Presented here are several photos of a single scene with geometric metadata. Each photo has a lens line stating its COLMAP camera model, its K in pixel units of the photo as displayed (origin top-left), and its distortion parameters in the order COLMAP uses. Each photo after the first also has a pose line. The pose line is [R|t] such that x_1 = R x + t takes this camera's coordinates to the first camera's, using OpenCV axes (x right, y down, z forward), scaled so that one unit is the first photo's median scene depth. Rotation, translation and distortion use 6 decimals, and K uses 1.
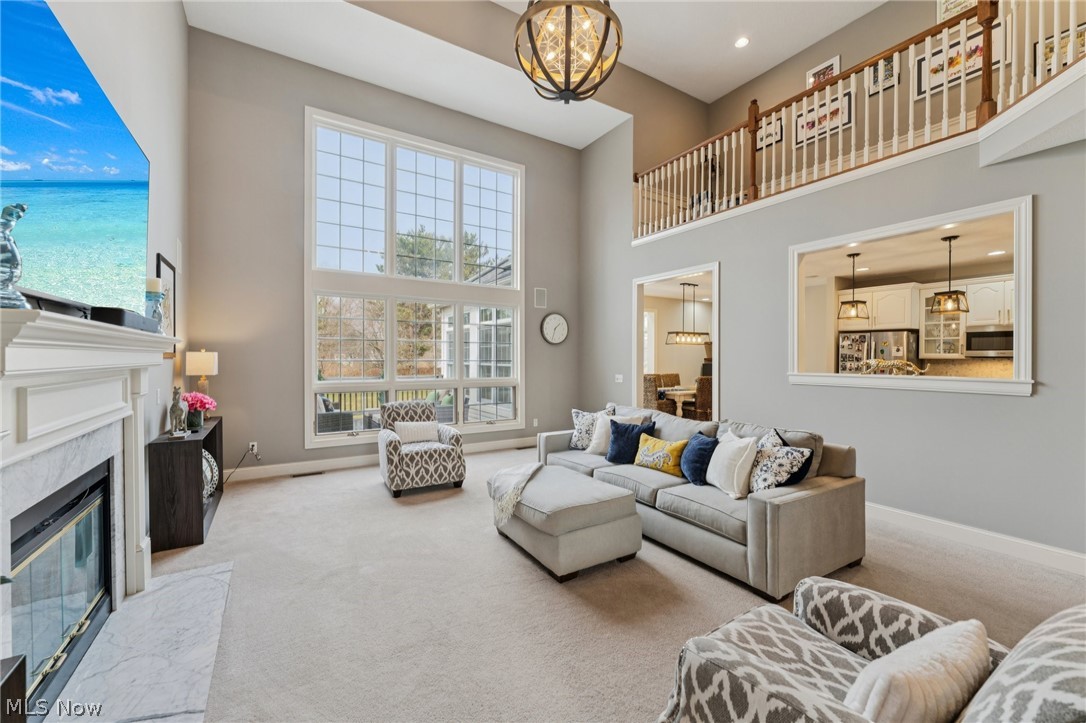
lens RADIAL K [[432.4, 0, 539.2], [0, 432.4, 361.8], [0, 0, 1]] dist [-0.001334, -0.000147]
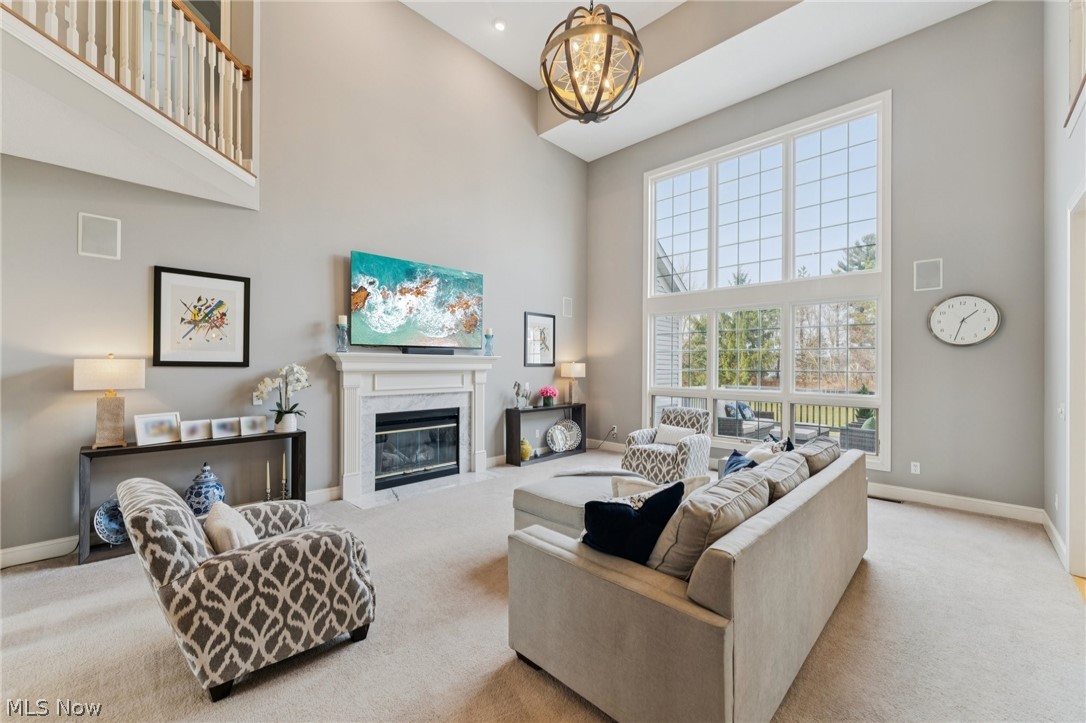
lens RADIAL K [[432.4, 0, 539.2], [0, 432.4, 361.8], [0, 0, 1]] dist [-0.001334, -0.000147]
pose [[0.243375, -0.008655, -0.969894, 0.627997], [-0.016674, 0.999775, -0.013106, -0.001908], [0.969789, 0.019362, 0.243176, 0.376803]]
